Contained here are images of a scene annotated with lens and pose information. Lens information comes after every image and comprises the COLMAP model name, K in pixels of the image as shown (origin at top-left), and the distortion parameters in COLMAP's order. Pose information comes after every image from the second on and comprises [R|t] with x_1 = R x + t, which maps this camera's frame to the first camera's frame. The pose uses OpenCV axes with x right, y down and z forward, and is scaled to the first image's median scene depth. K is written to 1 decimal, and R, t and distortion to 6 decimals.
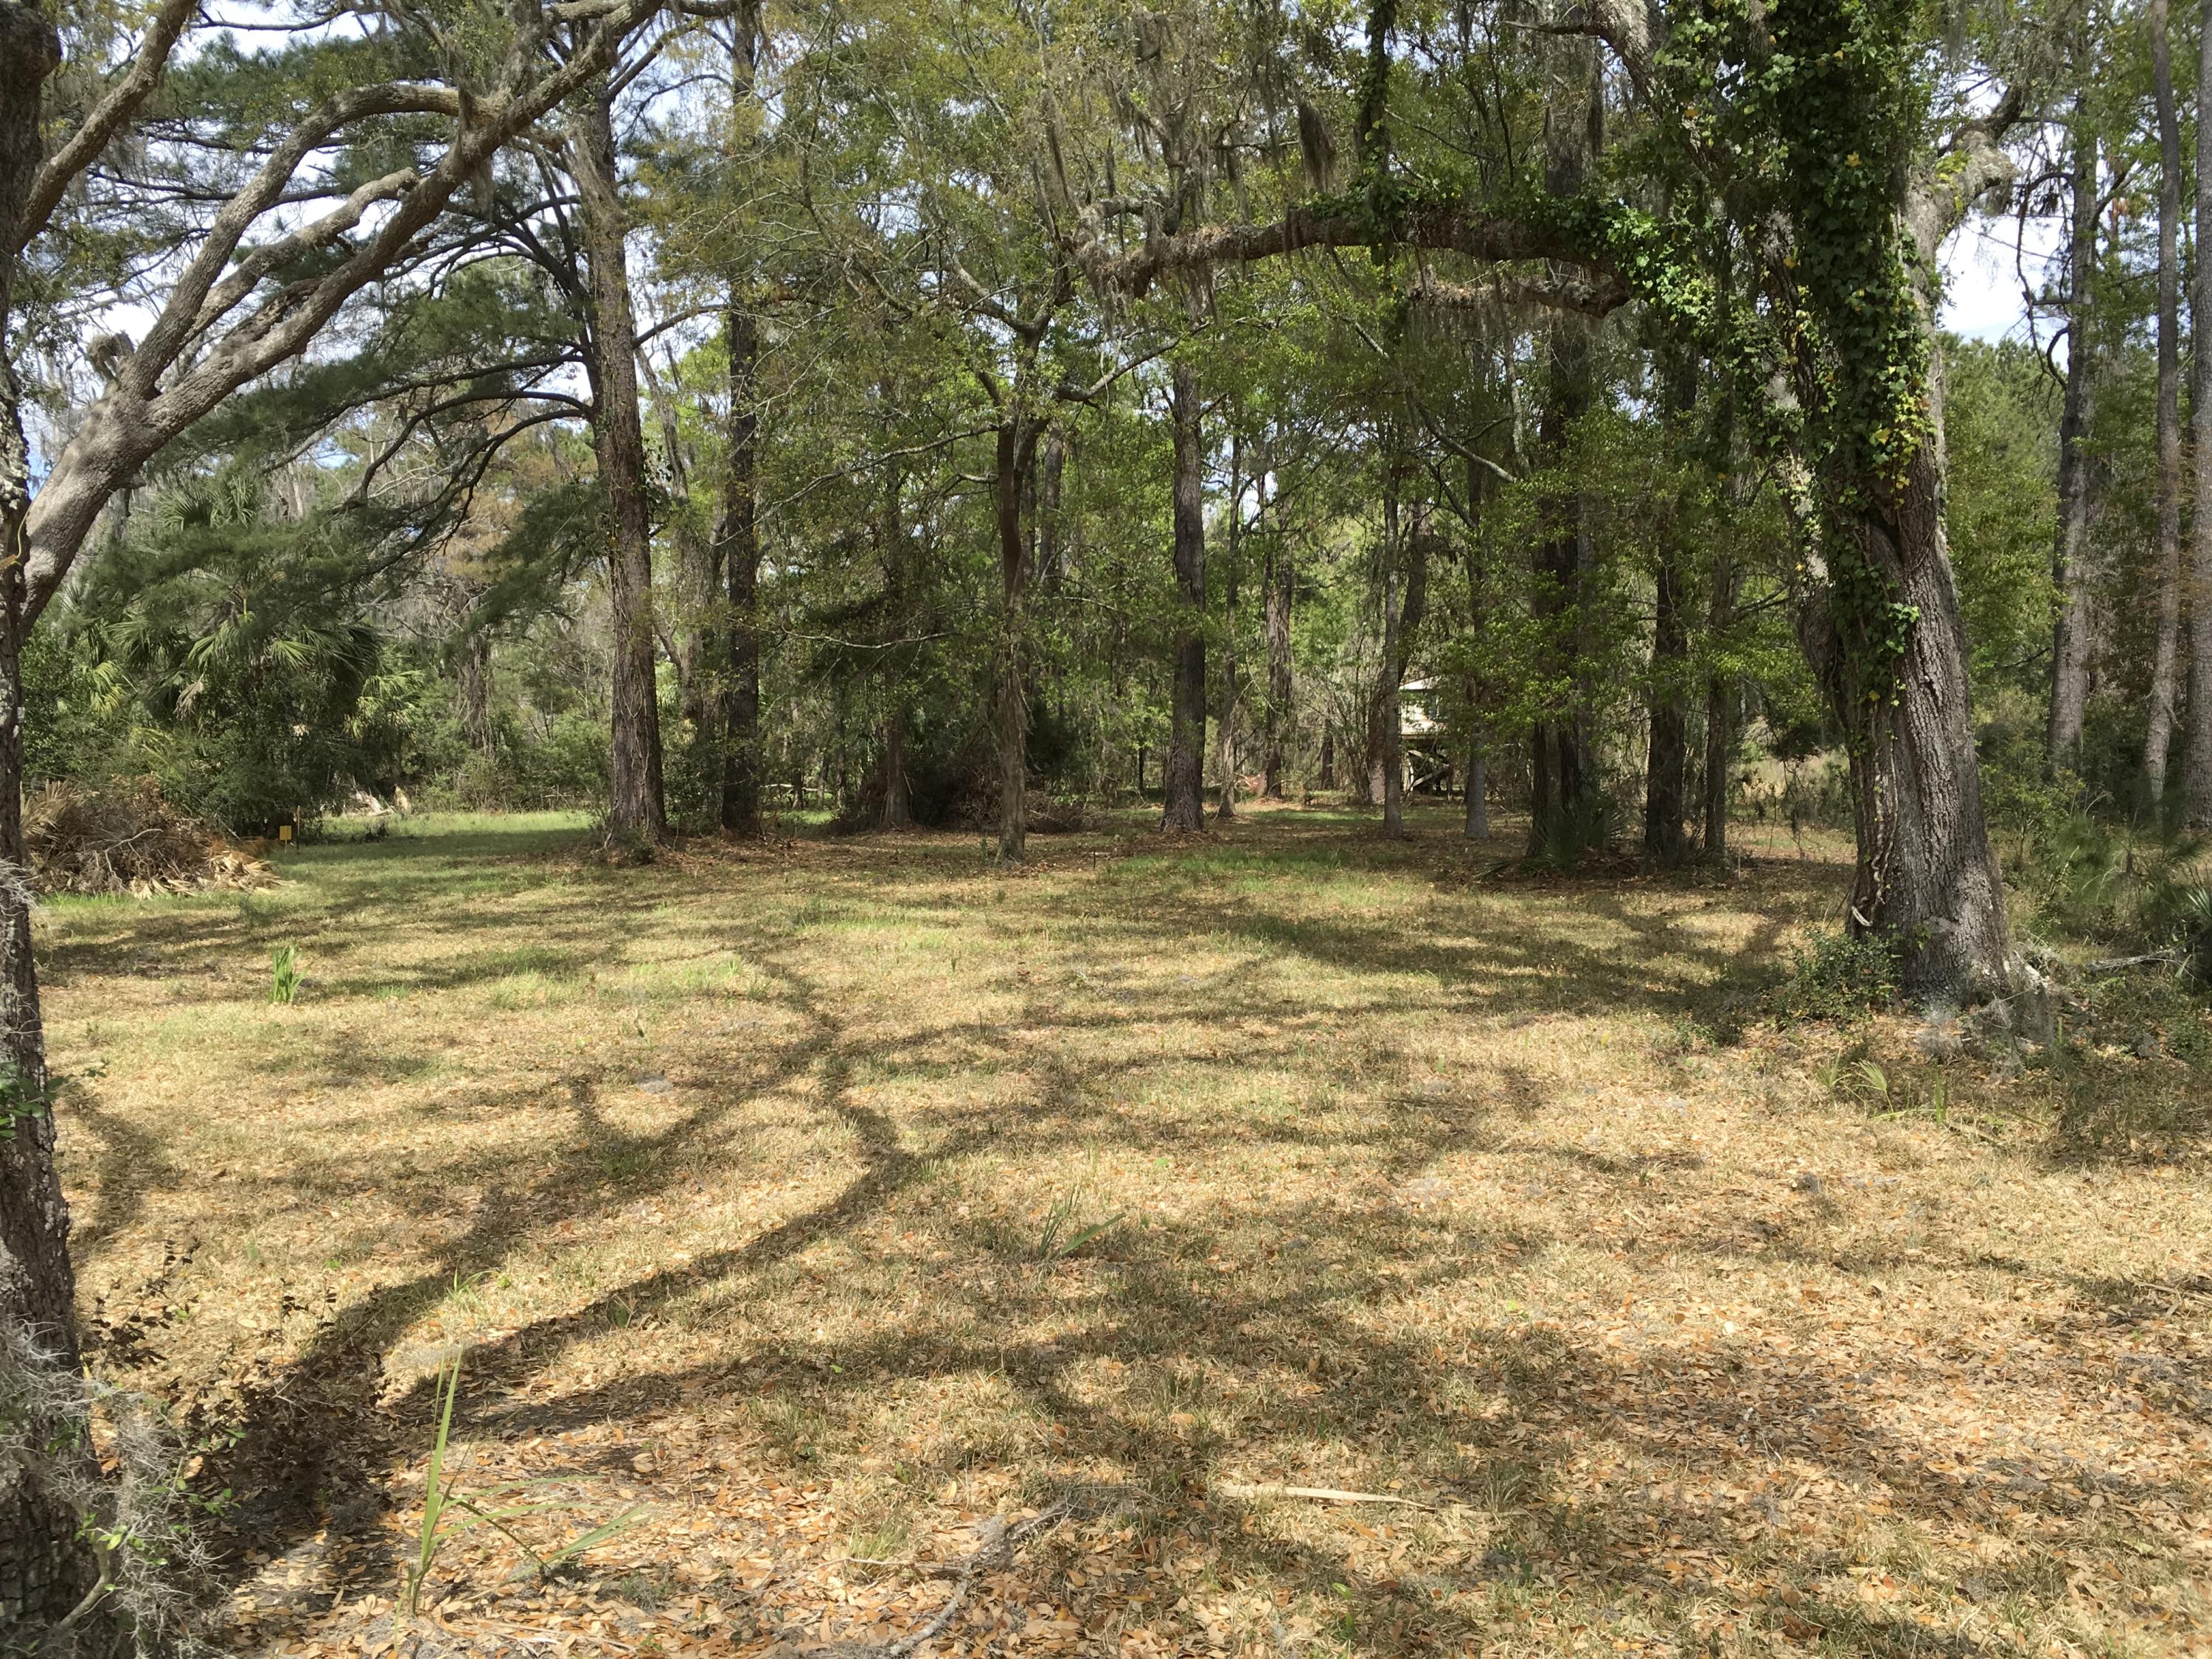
lens RADIAL K [[1907.4, 0, 1148.7], [0, 1907.4, 777.8], [0, 0, 1]] dist [0.065930, -0.116814]
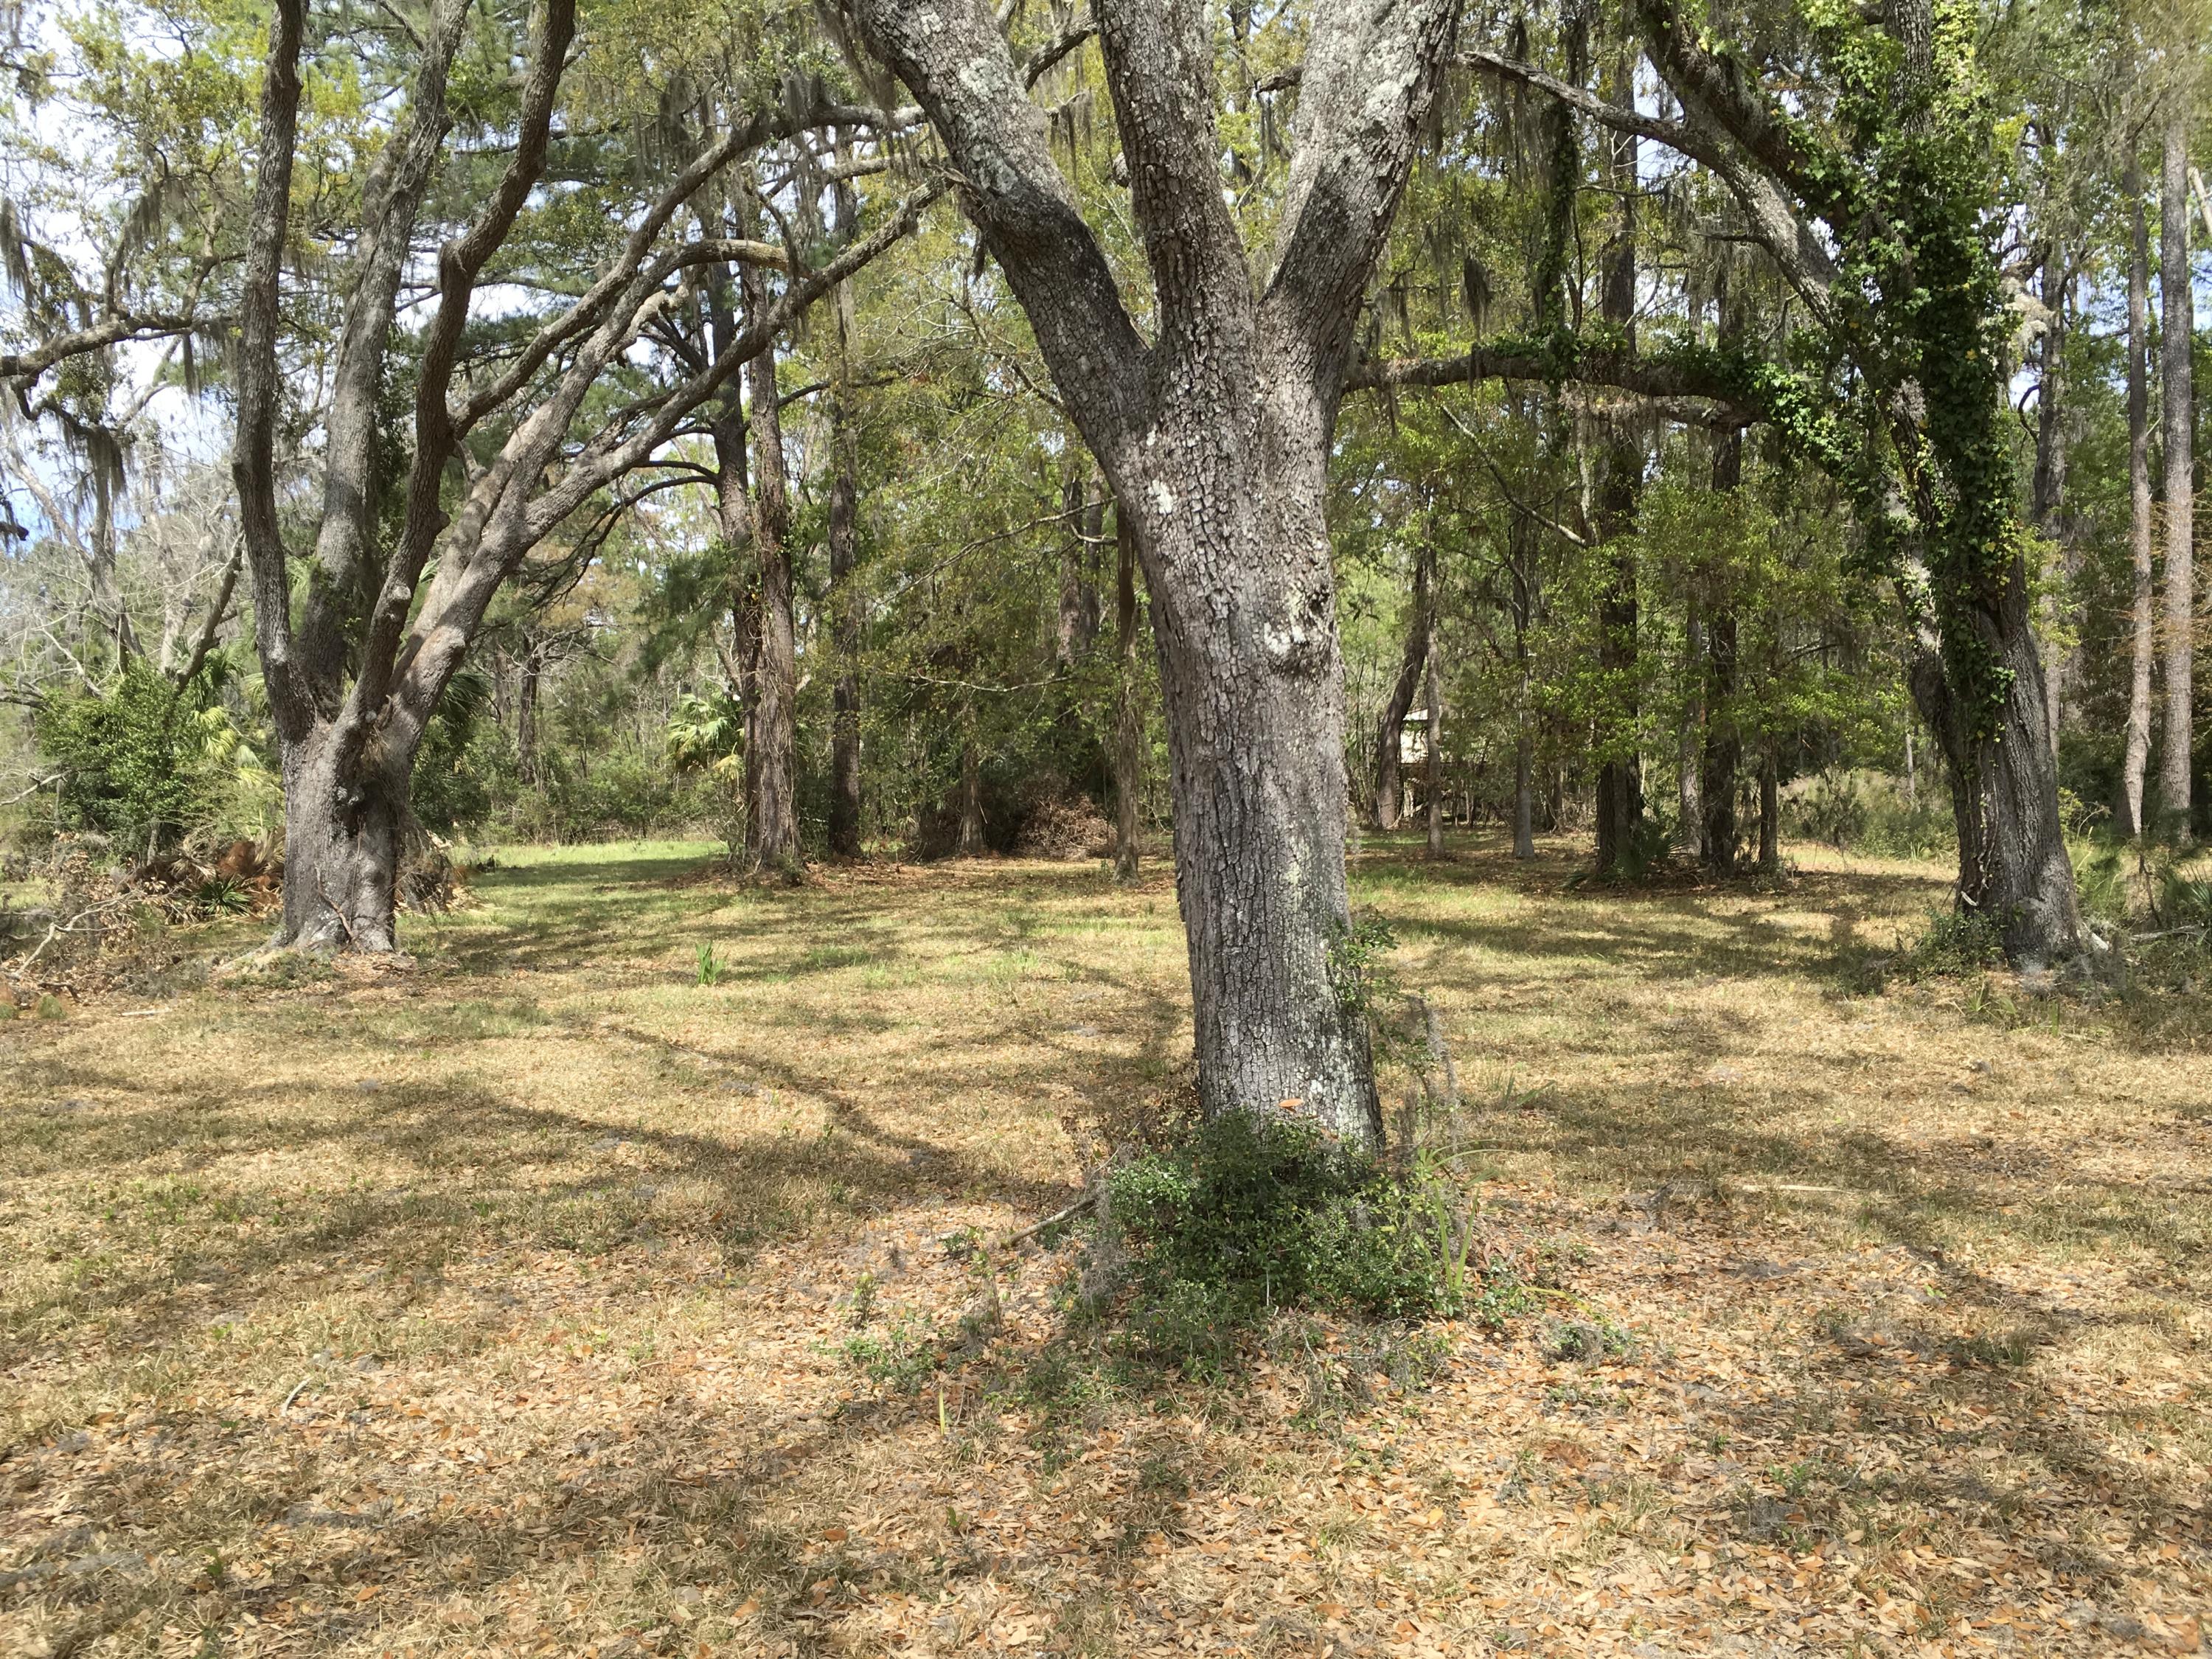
lens RADIAL K [[1880.9, 0, 1138.7], [0, 1880.9, 778.6], [0, 0, 1]] dist [0.063008, -0.120527]
pose [[0.999908, -0.008825, 0.010263, -0.143437], [0.008981, 0.999843, -0.015287, 0.002105], [-0.010126, 0.015378, 0.999830, -0.206578]]
